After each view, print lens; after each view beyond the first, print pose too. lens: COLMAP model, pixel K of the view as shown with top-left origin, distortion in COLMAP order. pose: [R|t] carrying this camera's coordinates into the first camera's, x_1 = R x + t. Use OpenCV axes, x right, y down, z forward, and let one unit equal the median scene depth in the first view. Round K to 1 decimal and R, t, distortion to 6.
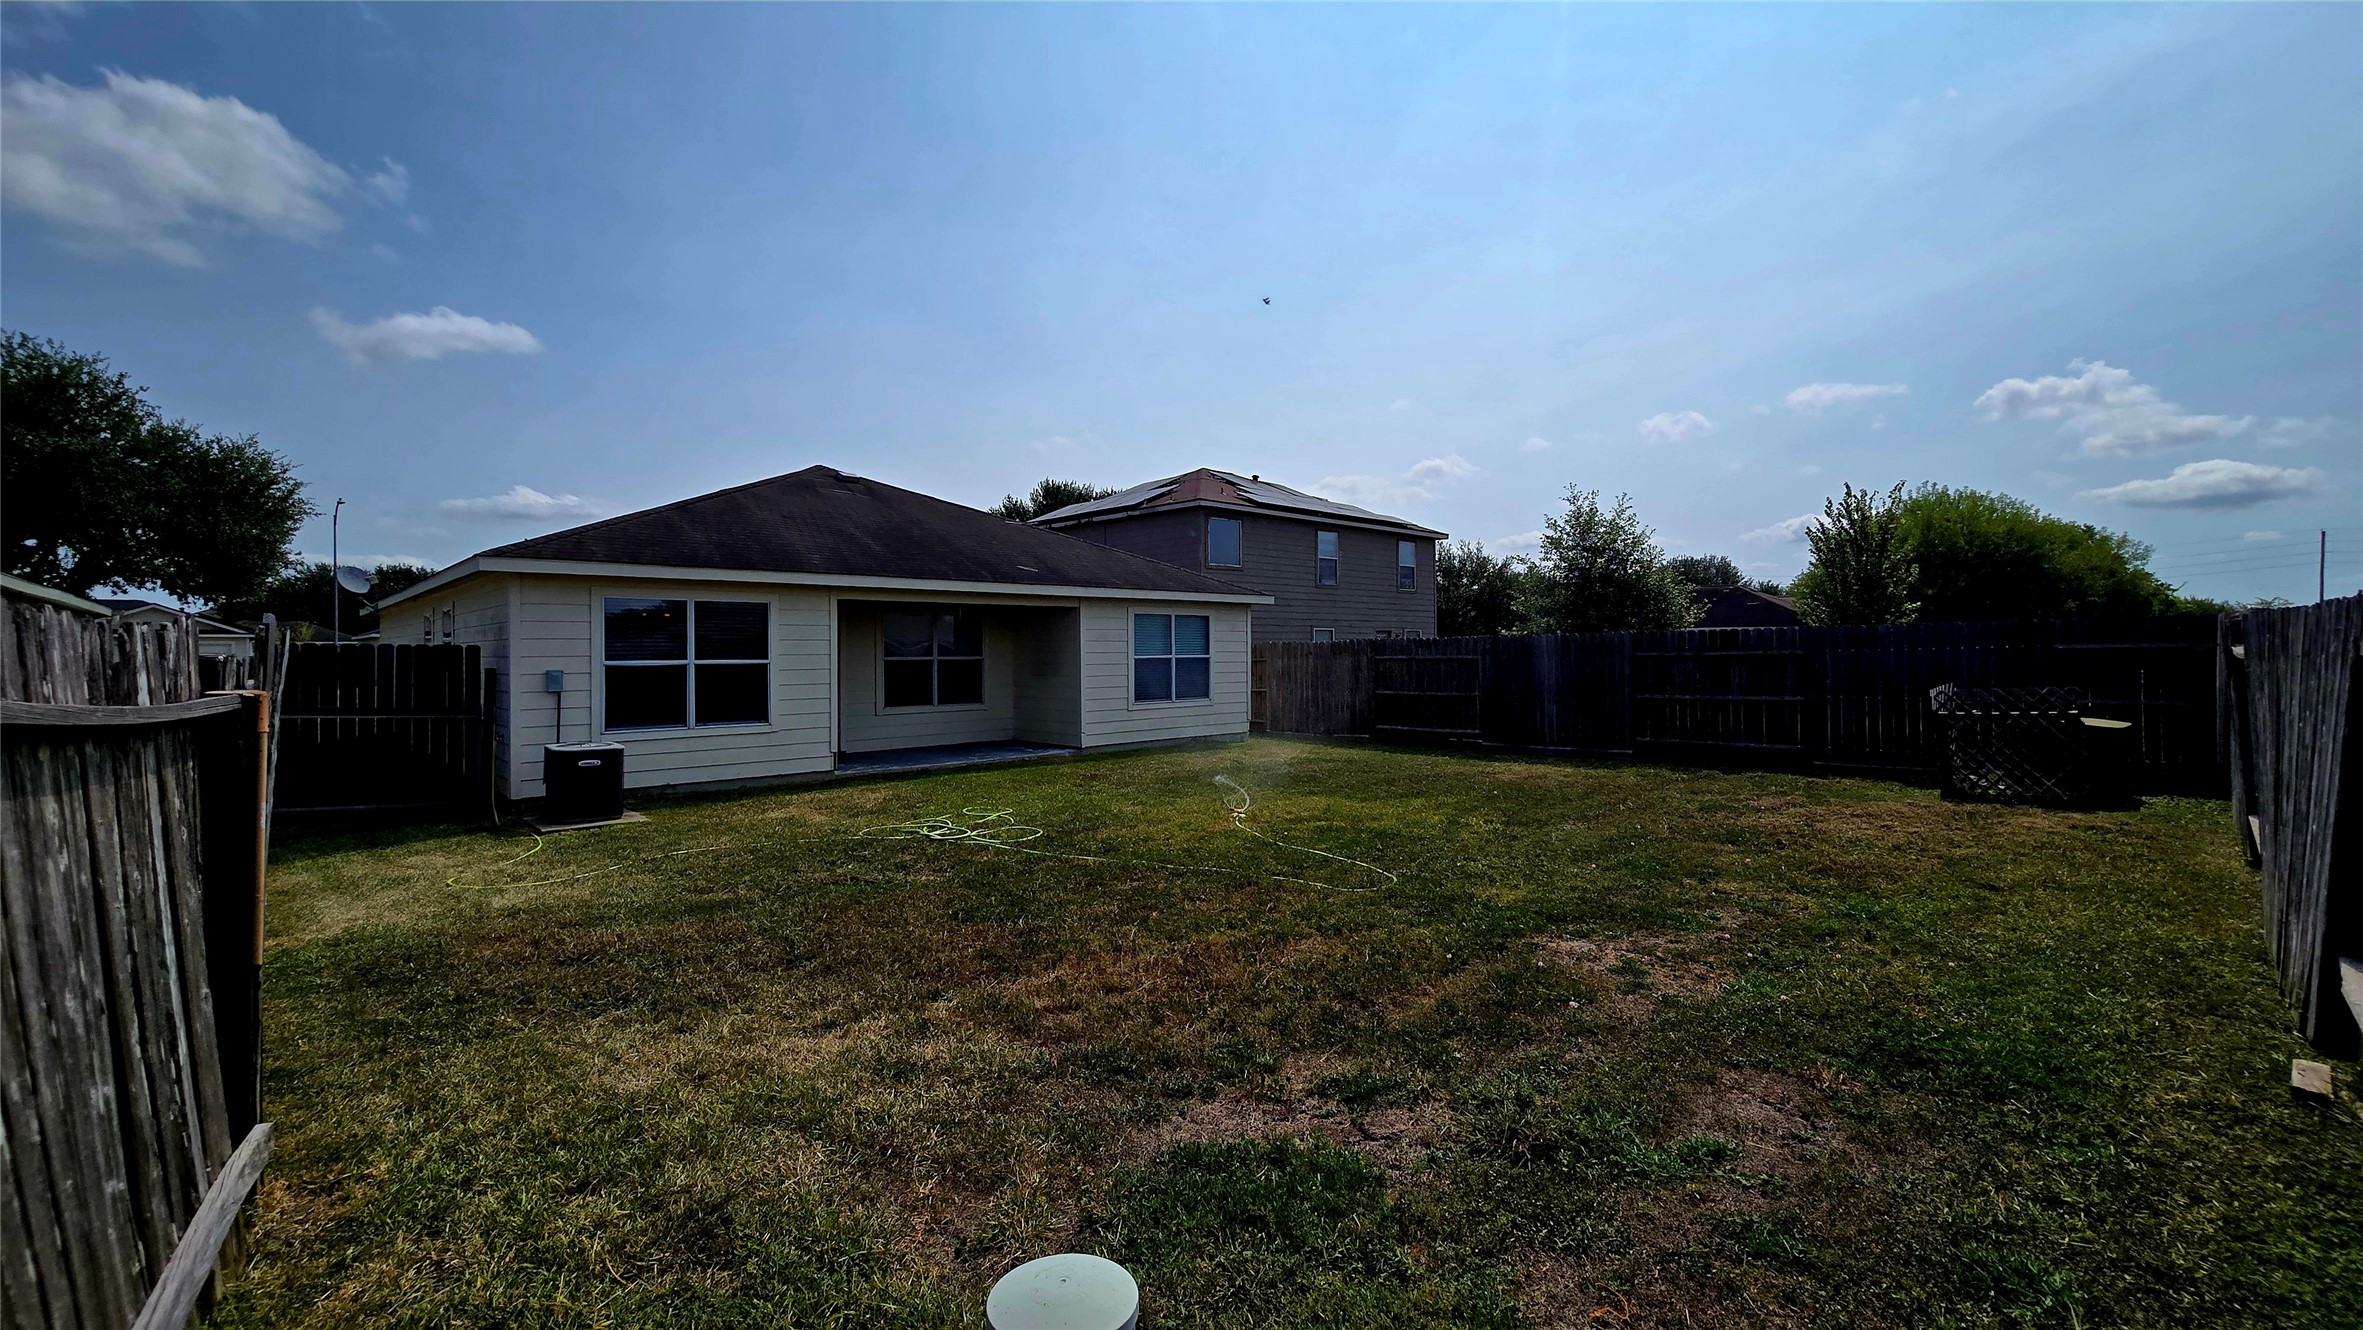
lens RADIAL K [[969.9, 0, 1185.3], [0, 969.9, 658.8], [0, 0, 1]] dist [-0.004834, 0.000829]
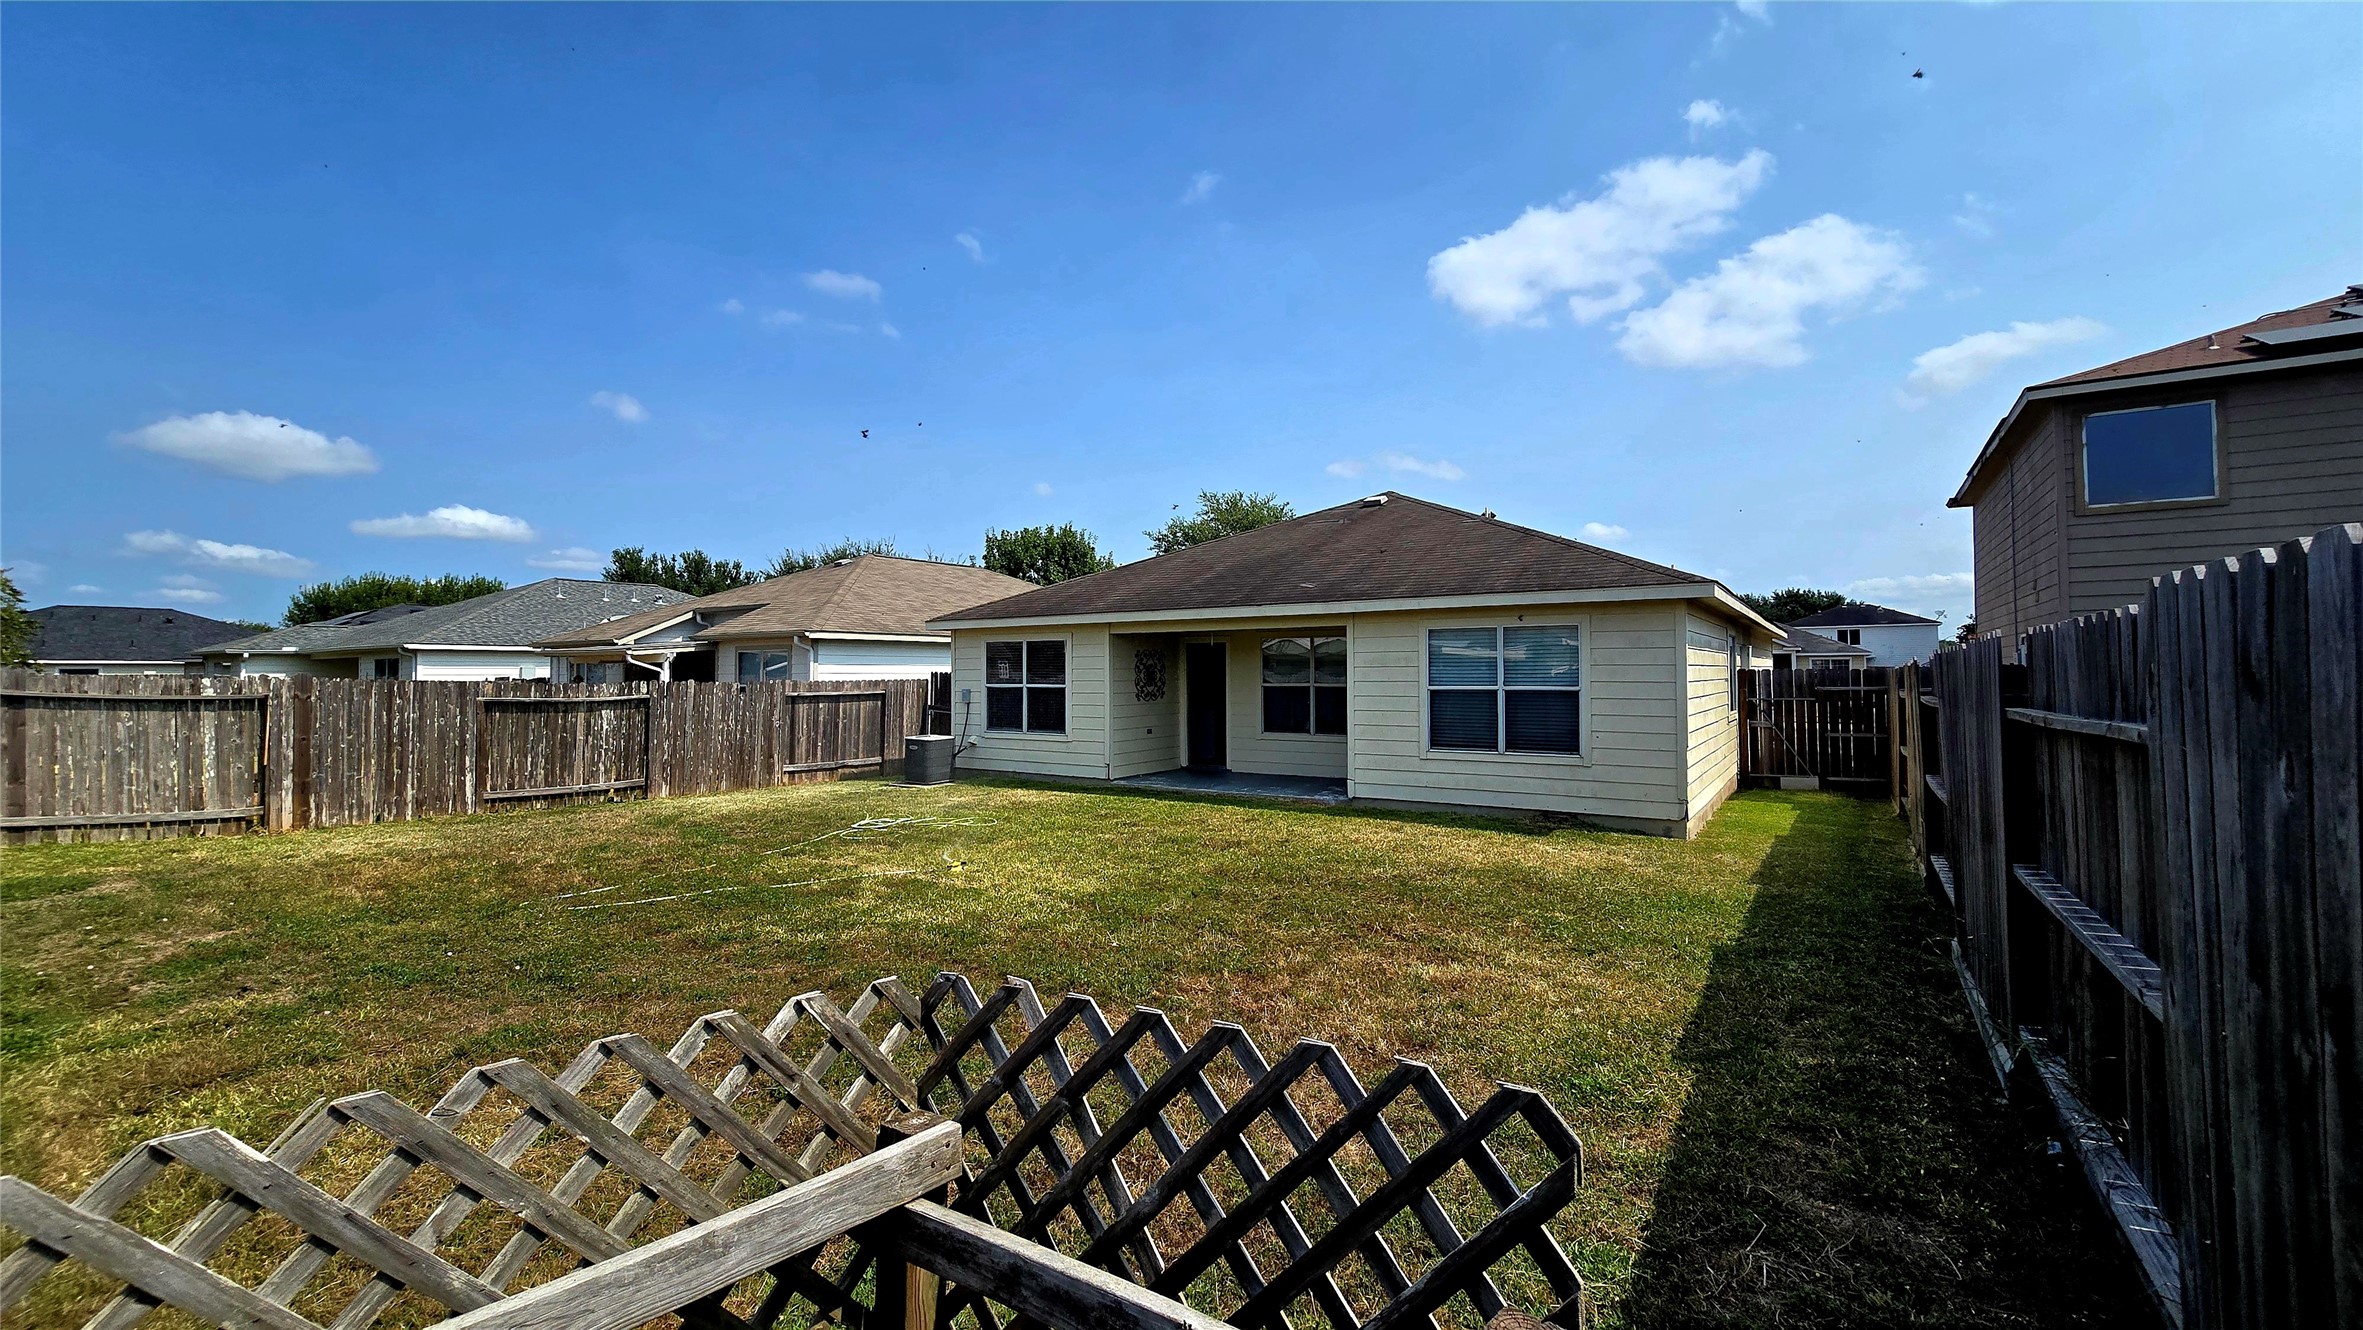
lens RADIAL K [[969.9, 0, 1187.8], [0, 969.9, 652.0], [0, 0, 1]] dist [-0.004834, 0.000829]
pose [[0.208301, -0.023668, -0.977778, 0.666941], [-0.011579, 0.999577, -0.026662, -0.007610], [0.977996, 0.016876, 0.207939, 0.691566]]
